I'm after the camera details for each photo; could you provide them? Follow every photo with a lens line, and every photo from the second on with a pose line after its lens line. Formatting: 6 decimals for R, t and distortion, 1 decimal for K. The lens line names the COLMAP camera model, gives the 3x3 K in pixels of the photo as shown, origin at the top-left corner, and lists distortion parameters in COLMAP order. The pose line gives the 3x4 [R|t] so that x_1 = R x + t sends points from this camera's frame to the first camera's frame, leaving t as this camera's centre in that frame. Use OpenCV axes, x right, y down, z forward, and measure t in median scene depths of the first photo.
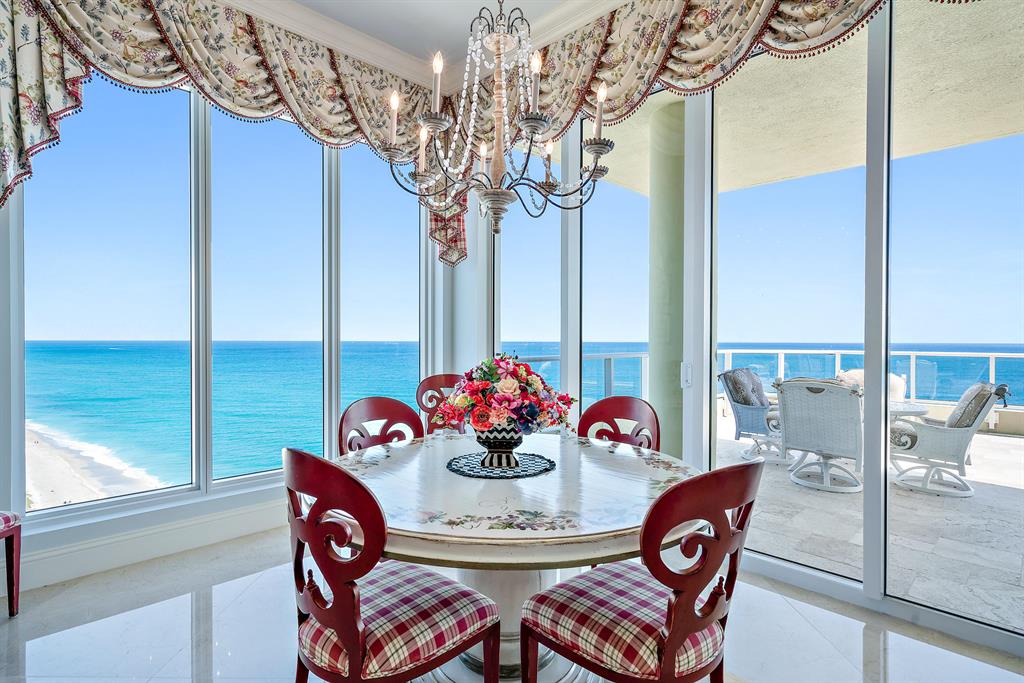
lens RADIAL K [[507.1, 0, 513.4], [0, 507.1, 343.2], [0, 0, 1]] dist [0.000990, 0.000174]
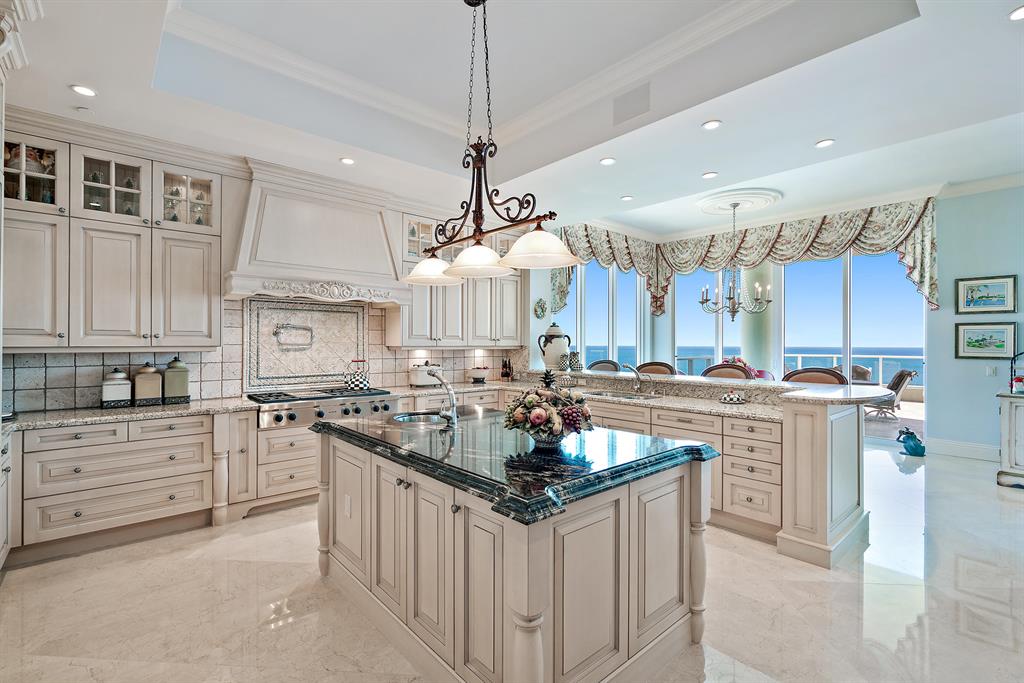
lens RADIAL K [[460.4, 0, 502.5], [0, 460.4, 341.3], [0, 0, 1]] dist [-0.003613, -0.000469]
pose [[0.998399, 0.001722, -0.056546, -0.880312], [-0.002402, 0.999926, -0.011962, -0.021585], [0.056521, 0.012079, 0.998328, -1.384220]]
